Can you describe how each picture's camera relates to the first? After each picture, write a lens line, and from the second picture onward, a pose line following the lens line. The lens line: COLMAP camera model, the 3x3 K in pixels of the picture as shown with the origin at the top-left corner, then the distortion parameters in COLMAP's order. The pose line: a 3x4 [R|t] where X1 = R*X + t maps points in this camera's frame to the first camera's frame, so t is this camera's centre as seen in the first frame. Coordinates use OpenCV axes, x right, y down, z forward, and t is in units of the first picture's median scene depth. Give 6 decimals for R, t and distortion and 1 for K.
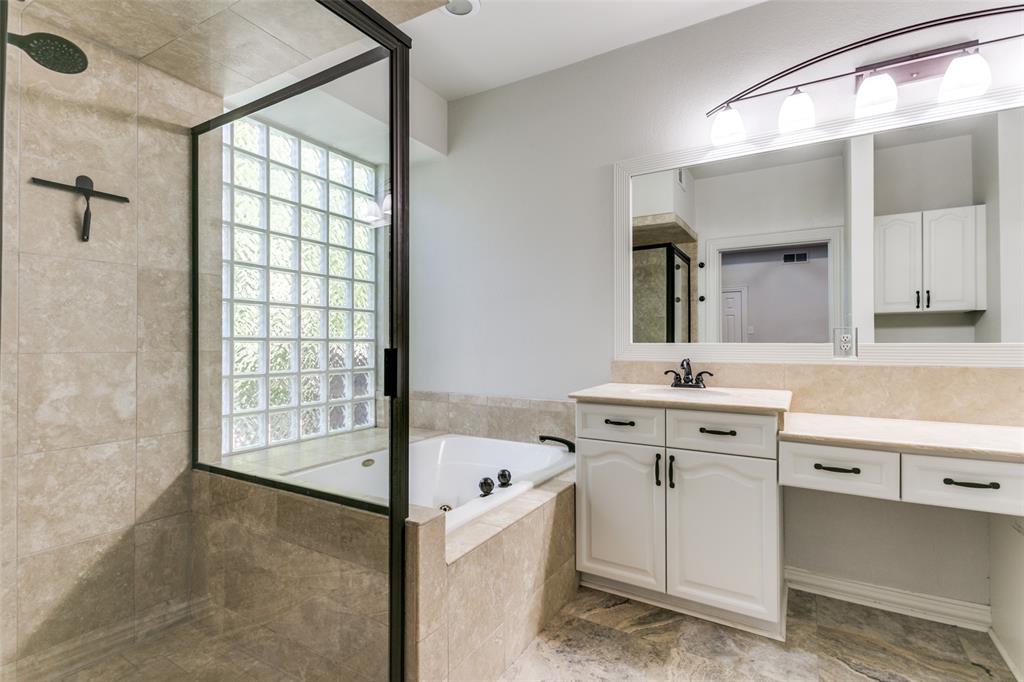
lens RADIAL K [[499.7, 0, 514.4], [0, 499.7, 338.5], [0, 0, 1]] dist [0.008136, -0.000487]
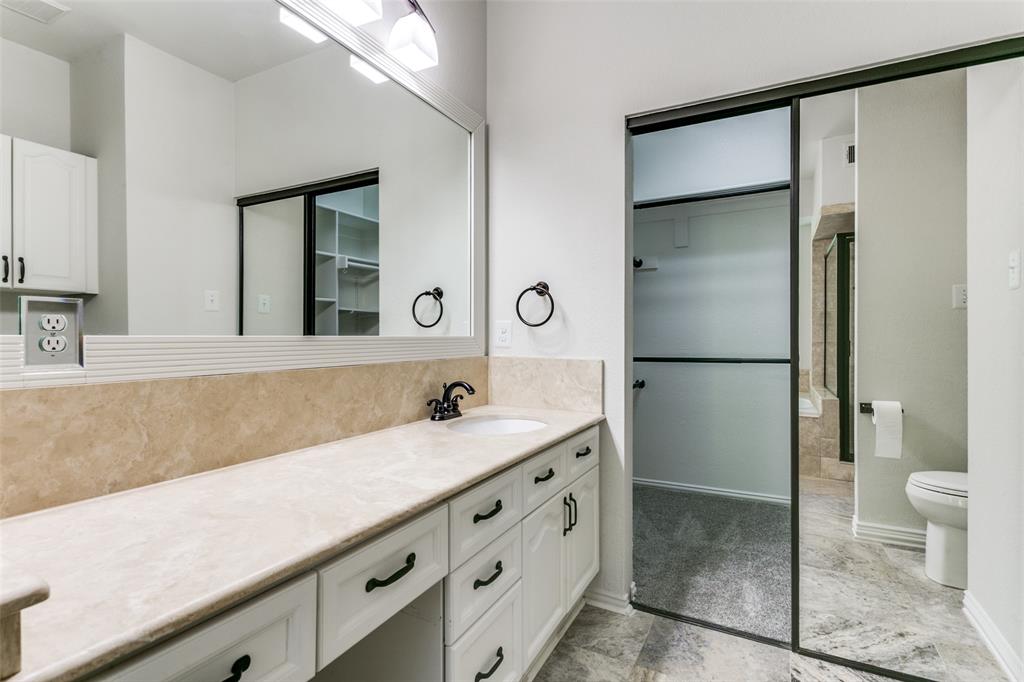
lens RADIAL K [[499.7, 0, 514.4], [0, 499.7, 338.5], [0, 0, 1]] dist [0.008136, -0.000487]
pose [[-0.036839, -0.003147, 0.999316, 0.251656], [-0.007963, 0.999964, 0.002856, 0.008839], [-0.999289, -0.007852, -0.036863, 0.714602]]
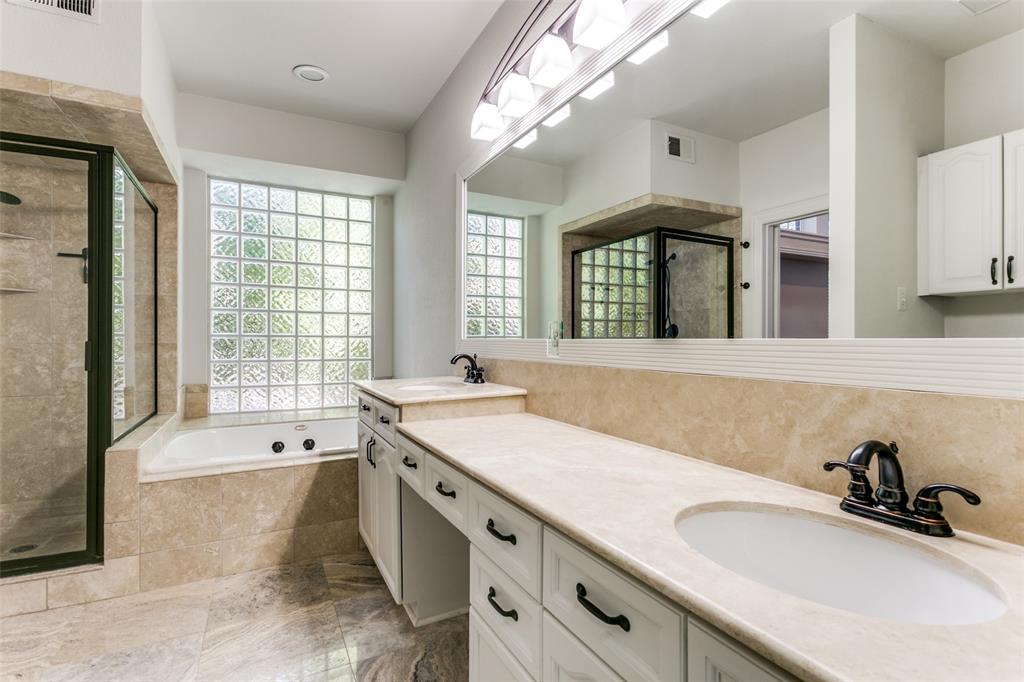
lens RADIAL K [[499.7, 0, 514.4], [0, 499.7, 338.5], [0, 0, 1]] dist [0.008136, -0.000487]
pose [[0.844378, 0.000323, -0.535748, 1.228687], [0.003947, 0.999969, 0.006825, 0.002716], [0.535734, -0.007878, 0.844350, 0.236619]]
